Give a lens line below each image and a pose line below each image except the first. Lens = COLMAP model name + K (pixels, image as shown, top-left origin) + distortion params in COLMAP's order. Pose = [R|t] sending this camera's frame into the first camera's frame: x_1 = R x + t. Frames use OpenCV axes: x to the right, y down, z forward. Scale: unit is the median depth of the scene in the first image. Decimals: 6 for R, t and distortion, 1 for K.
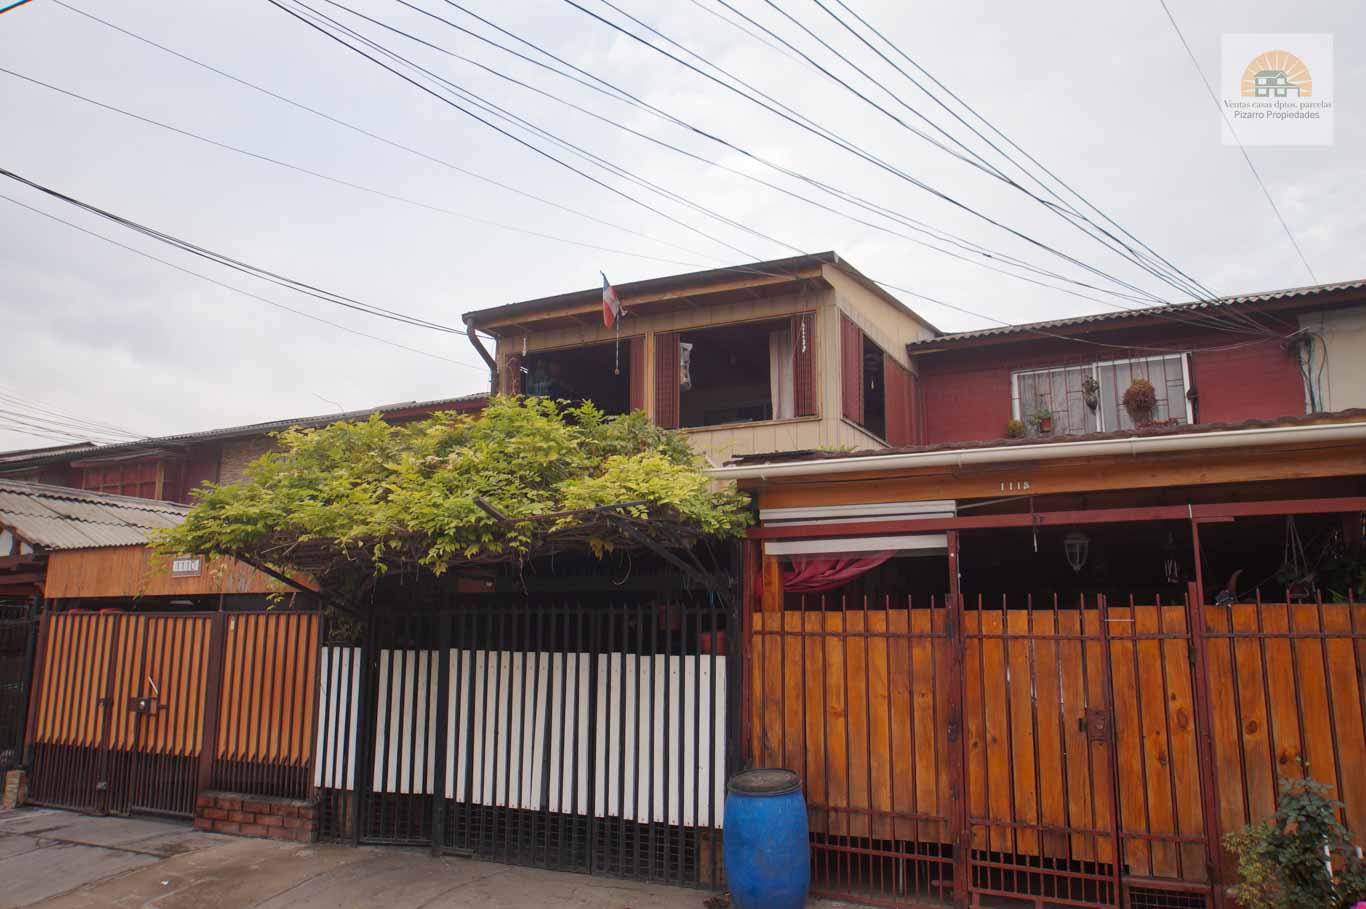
lens RADIAL K [[1030.0, 0, 683.0], [0, 1030.0, 454.5], [0, 0, 1]] dist [-0.044724, 0.048476]
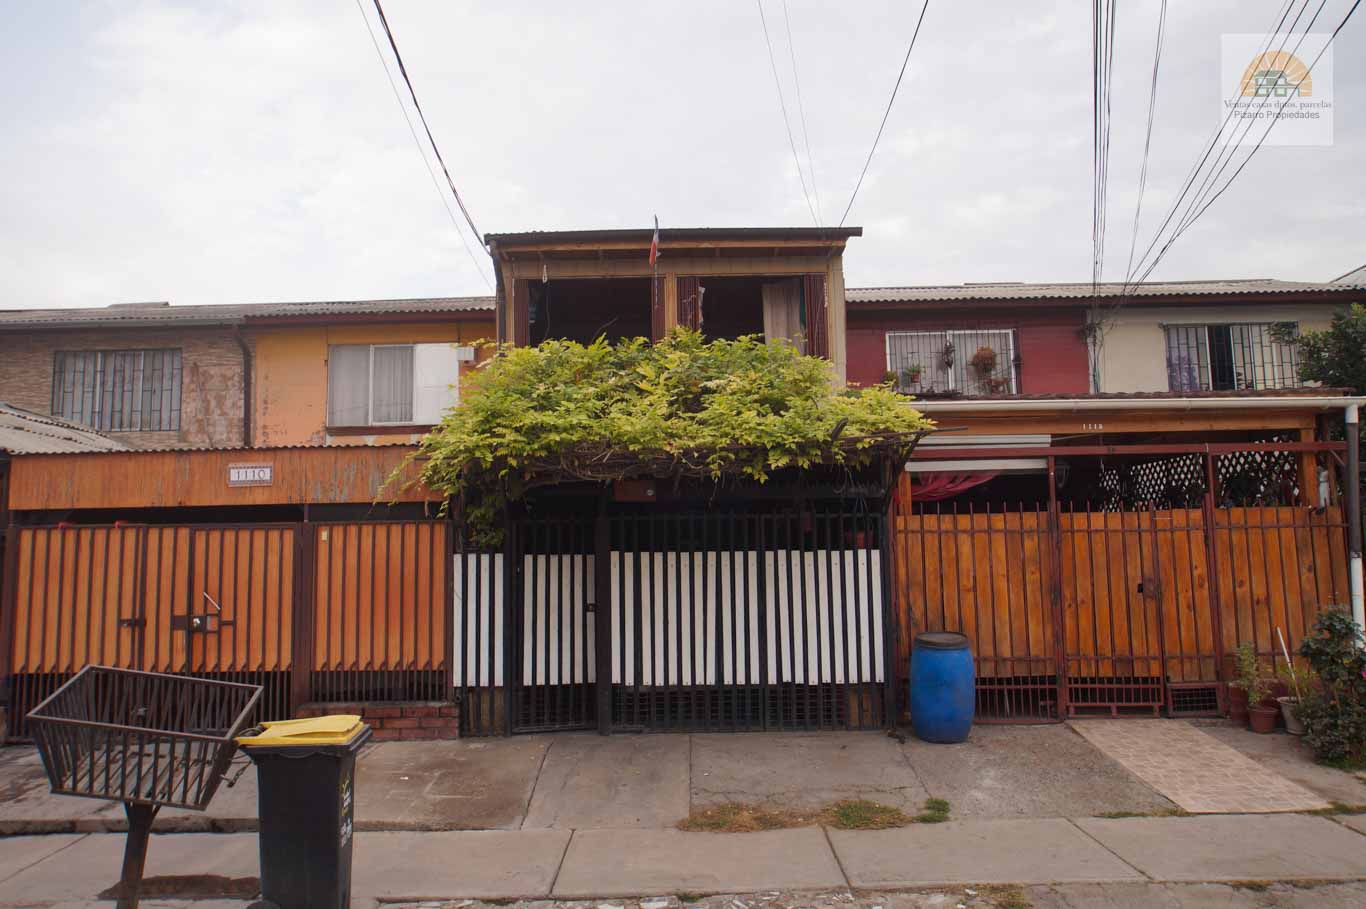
lens RADIAL K [[1030.0, 0, 683.0], [0, 1030.0, 454.5], [0, 0, 1]] dist [-0.044724, 0.048476]
pose [[0.896562, 0.027222, 0.442082, -0.765209], [-0.056827, 0.996930, 0.053862, 0.023881], [-0.439258, -0.073413, 0.895356, -0.026556]]
